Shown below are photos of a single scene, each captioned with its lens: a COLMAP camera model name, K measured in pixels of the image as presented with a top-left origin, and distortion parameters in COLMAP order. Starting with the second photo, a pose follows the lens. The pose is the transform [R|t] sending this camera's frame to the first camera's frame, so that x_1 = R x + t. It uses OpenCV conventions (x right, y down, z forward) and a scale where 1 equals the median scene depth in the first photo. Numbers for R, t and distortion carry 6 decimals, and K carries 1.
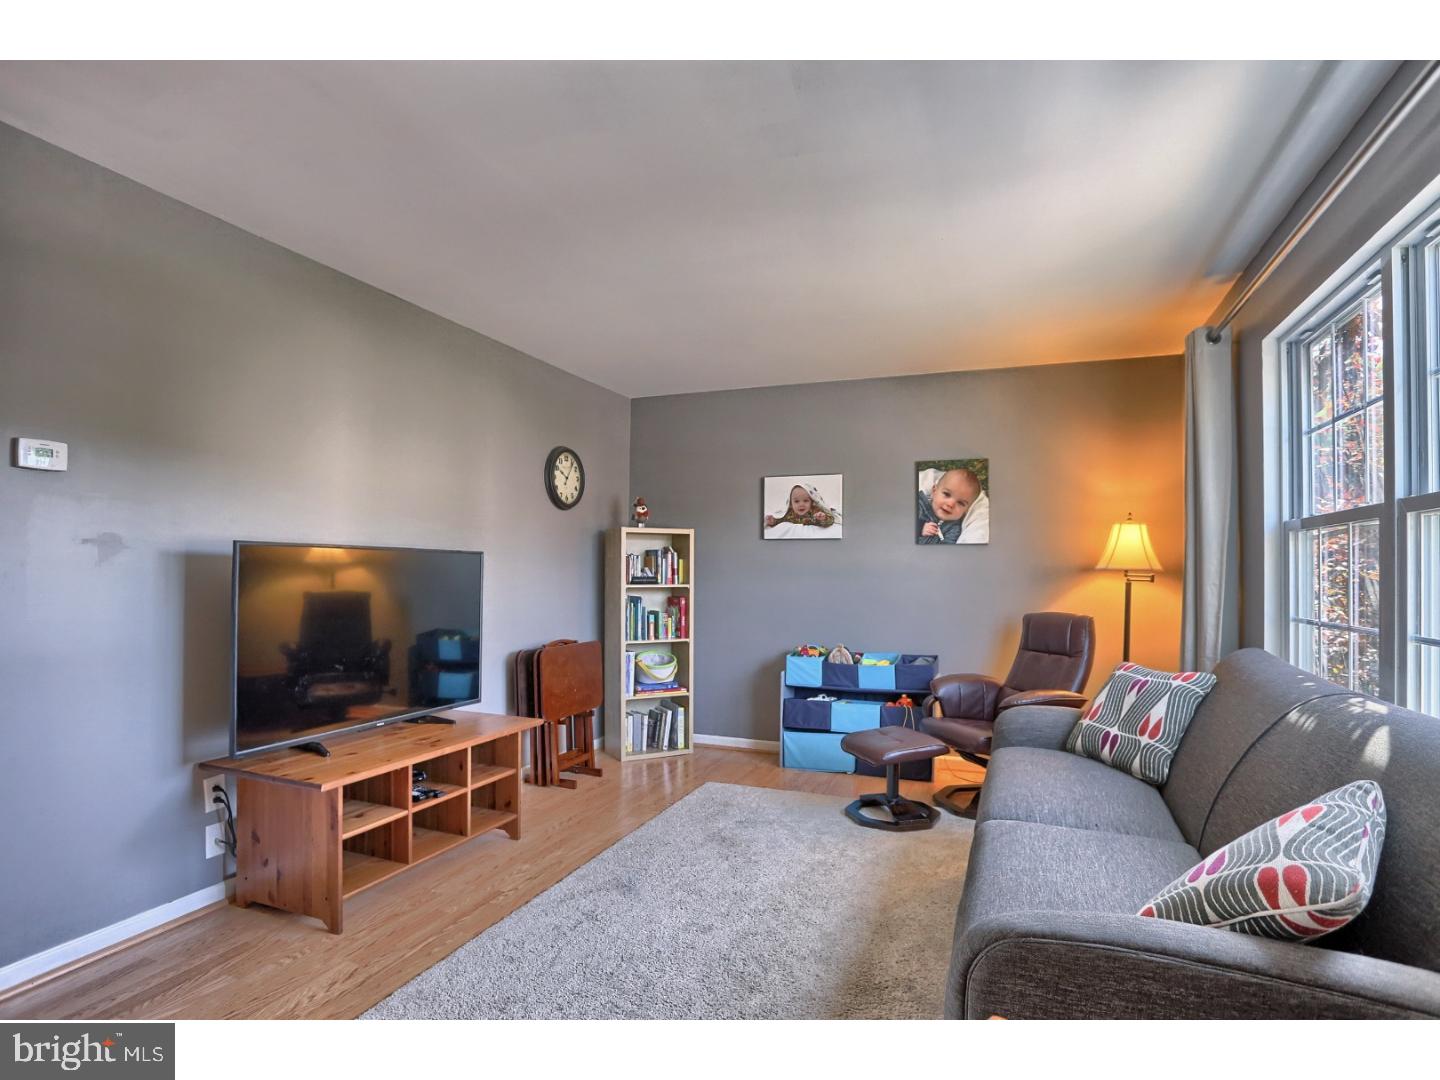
lens RADIAL K [[747.0, 0, 717.8], [0, 747.0, 560.3], [0, 0, 1]] dist [-0.091743, 0.032875]
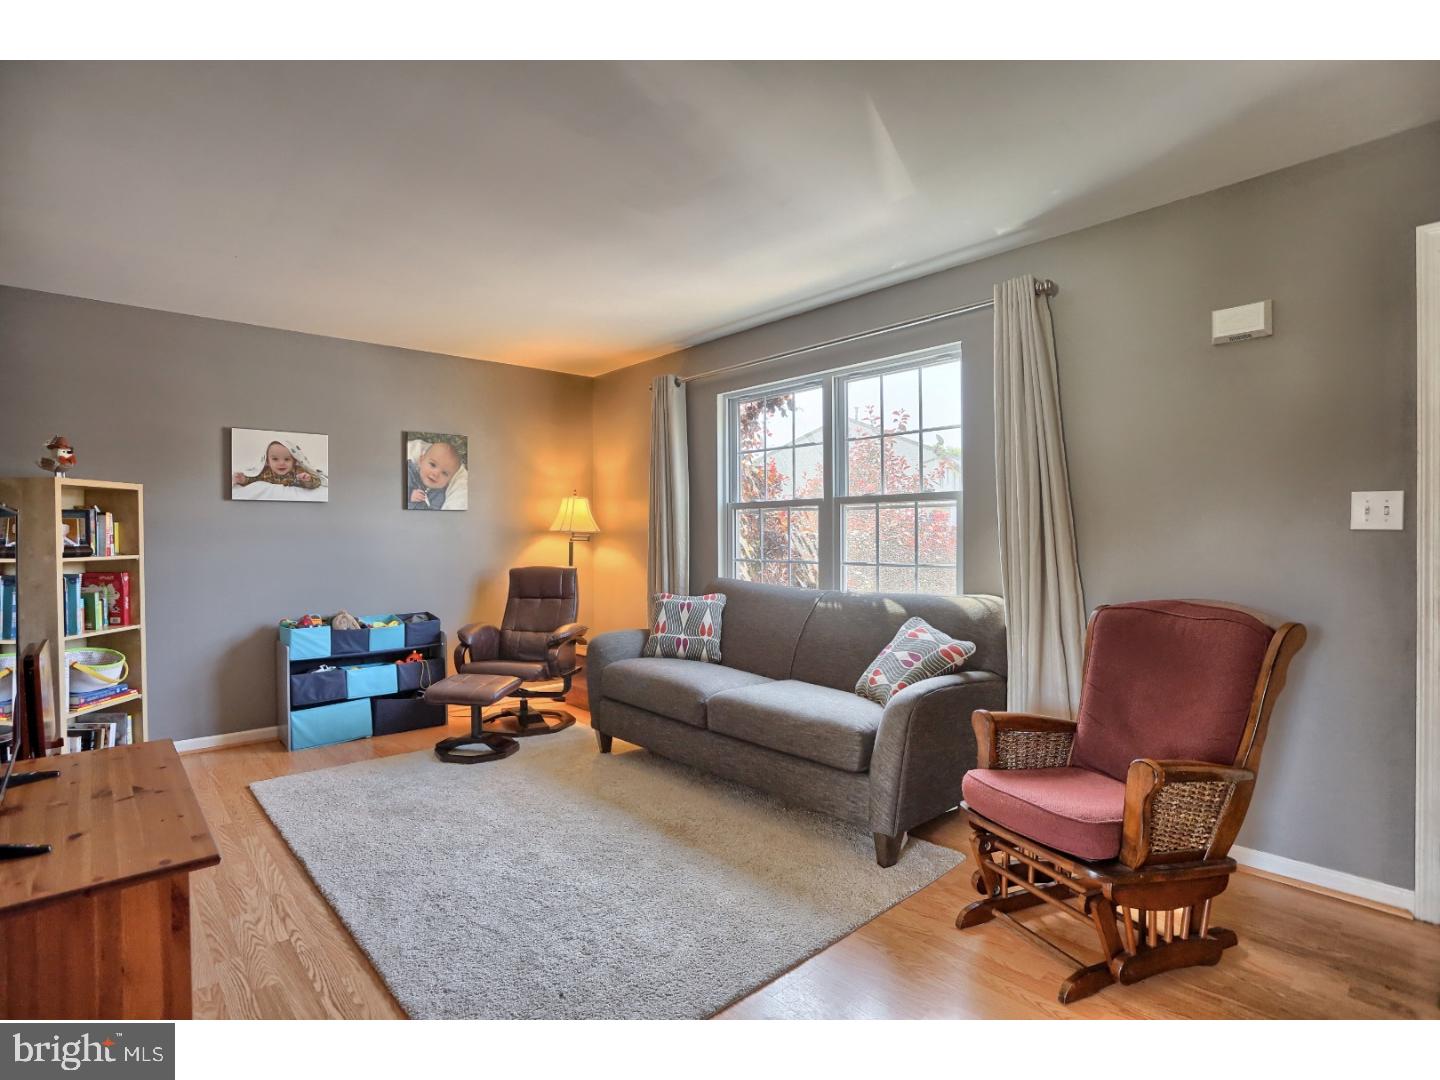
lens RADIAL K [[731.7, 0, 720.0], [0, 731.7, 540.0], [0, 0, 1]] dist [-0.058741, 0.030742]
pose [[0.446000, -0.016470, 0.894881, -0.462981], [-0.003981, 0.999784, 0.020384, -0.001156], [-0.895024, -0.012654, 0.445839, 0.137687]]
